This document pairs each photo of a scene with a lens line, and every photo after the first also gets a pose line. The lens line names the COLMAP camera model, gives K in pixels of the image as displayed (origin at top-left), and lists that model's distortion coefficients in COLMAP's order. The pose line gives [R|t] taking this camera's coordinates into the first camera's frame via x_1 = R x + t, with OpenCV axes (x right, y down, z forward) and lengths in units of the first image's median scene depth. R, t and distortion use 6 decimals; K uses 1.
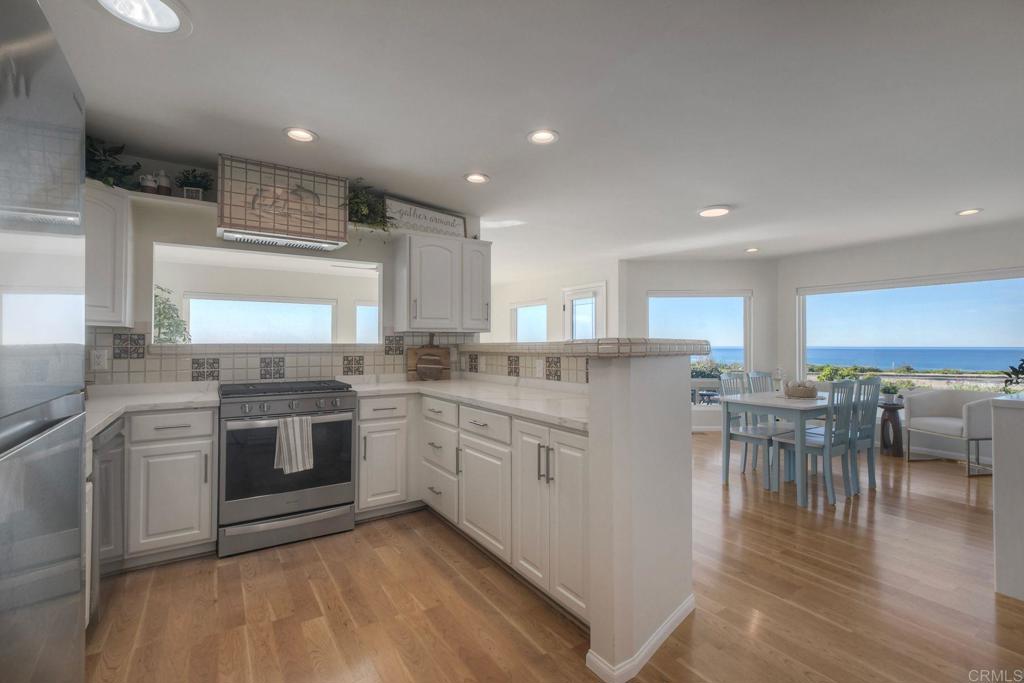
lens RADIAL K [[463.8, 0, 518.3], [0, 463.8, 340.8], [0, 0, 1]] dist [0.004534, -0.002494]
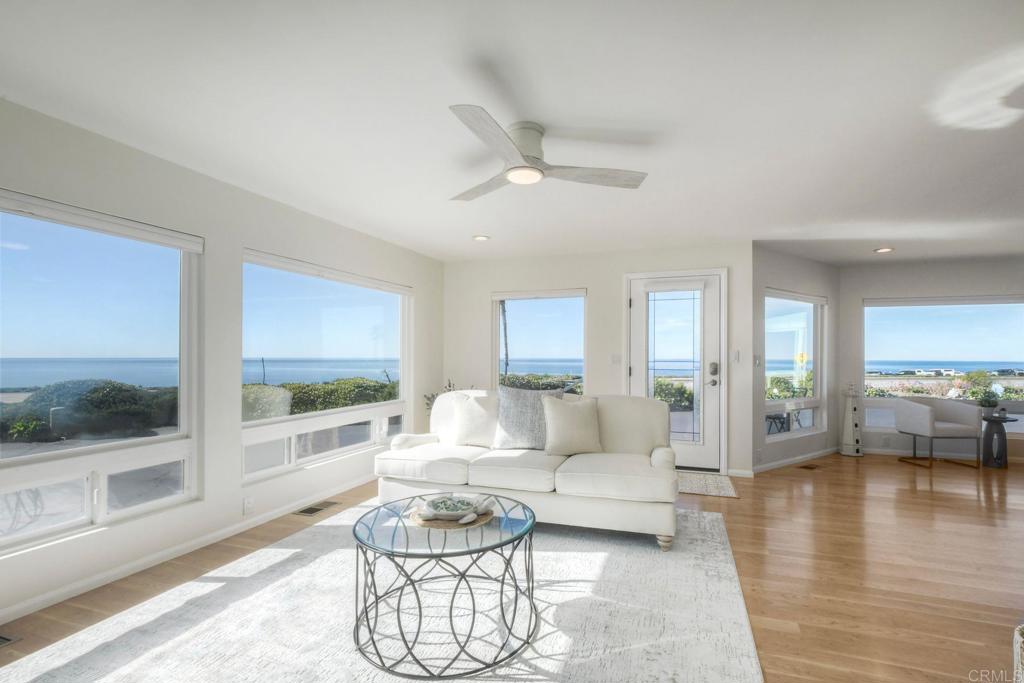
lens RADIAL K [[463.8, 0, 523.6], [0, 463.8, 355.2], [0, 0, 1]] dist [0.004534, -0.002494]
pose [[0.795636, 0.004076, 0.605761, -0.674546], [-0.008632, 0.999952, 0.004608, 0.004195], [-0.605713, -0.008895, 0.795633, 0.862697]]
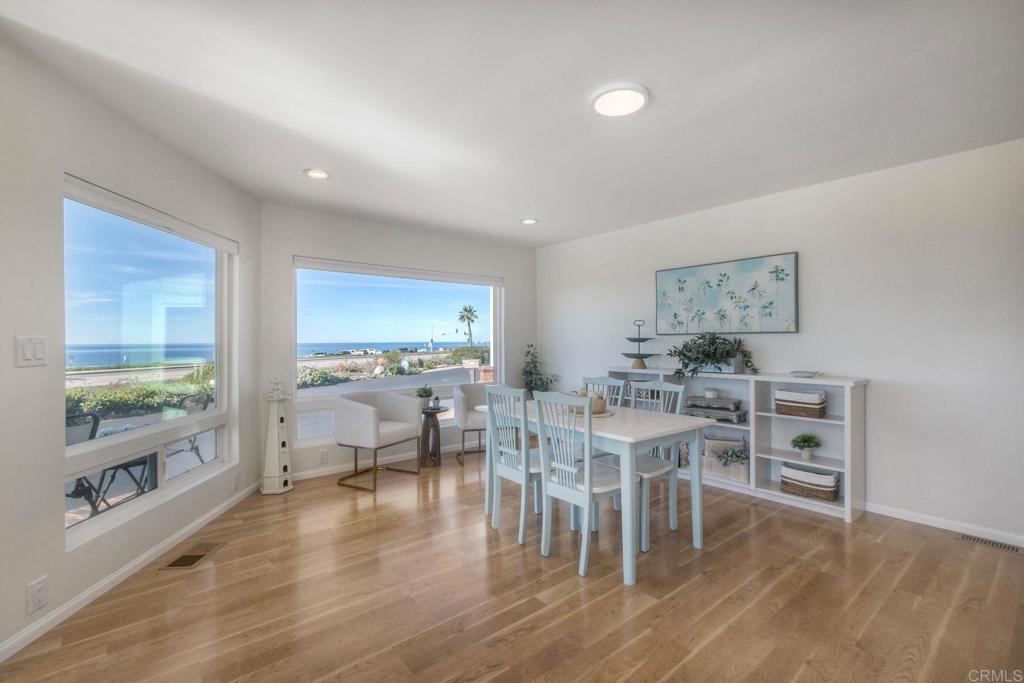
lens RADIAL K [[463.8, 0, 518.8], [0, 463.8, 340.4], [0, 0, 1]] dist [0.004534, -0.002494]
pose [[-0.128242, -0.001444, 0.991742, -0.100053], [-0.005333, 0.999985, 0.000767, 0.004941], [-0.991729, -0.005191, -0.128248, 1.001404]]
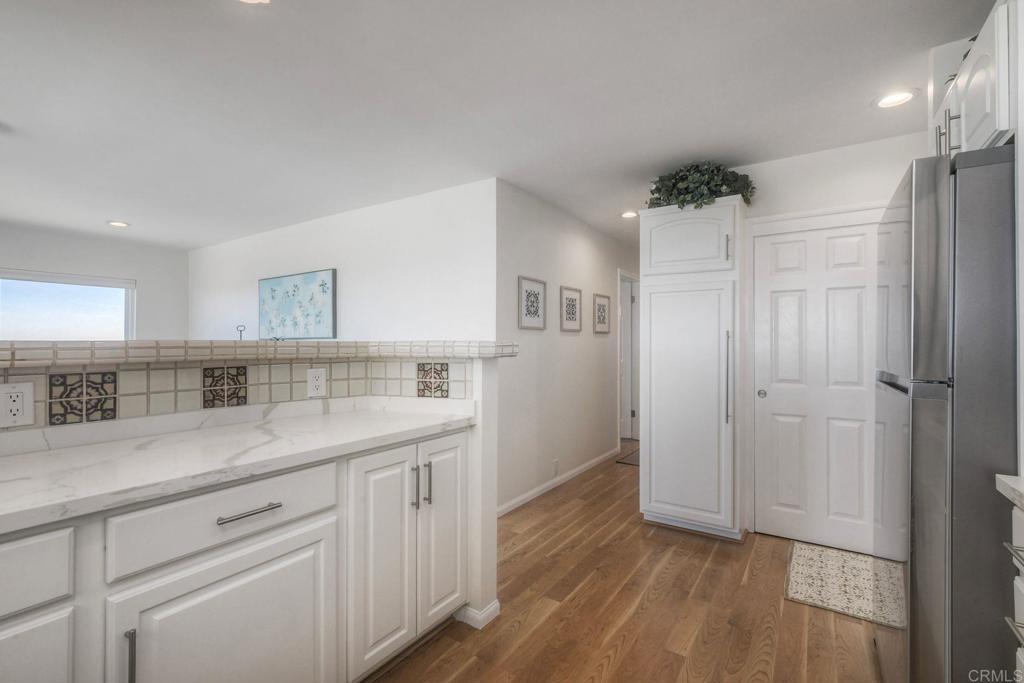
lens RADIAL K [[463.8, 0, 505.8], [0, 463.8, 344.9], [0, 0, 1]] dist [0.004534, -0.002494]
pose [[-0.391561, -0.000586, 0.920152, -0.334283], [-0.009504, 0.999949, -0.003408, 0.002718], [-0.920103, -0.010079, -0.391546, 0.505121]]
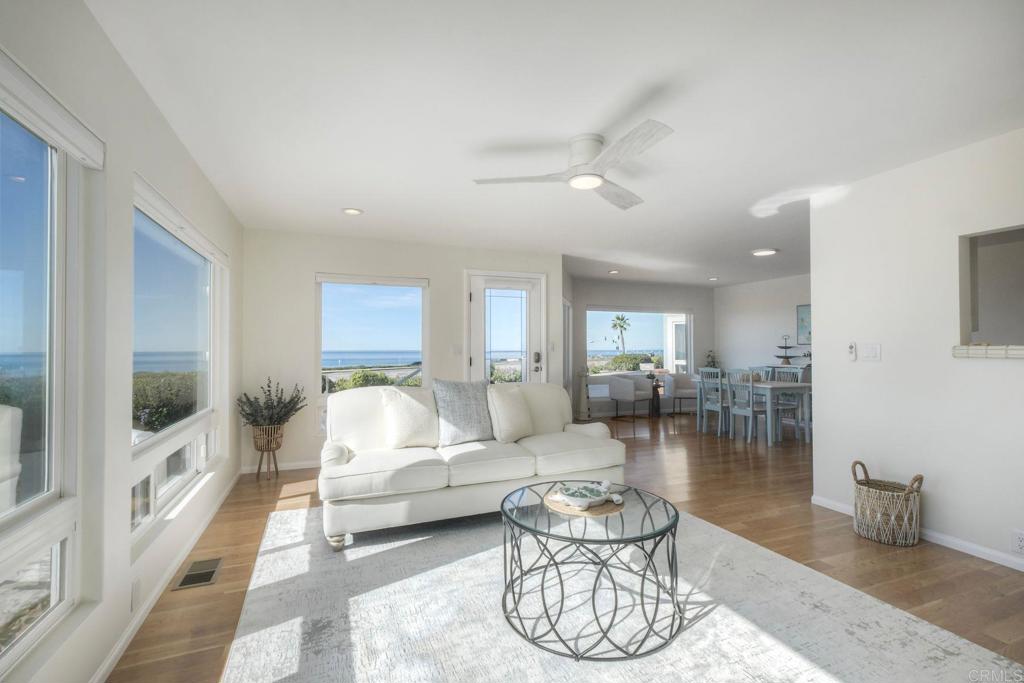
lens RADIAL K [[463.8, 0, 507.9], [0, 463.8, 345.3], [0, 0, 1]] dist [0.004534, -0.002494]
pose [[0.207820, 0.005005, 0.978154, -0.917519], [-0.007059, 0.999969, -0.003616, 0.007496], [-0.978142, -0.006153, 0.207848, 1.230246]]
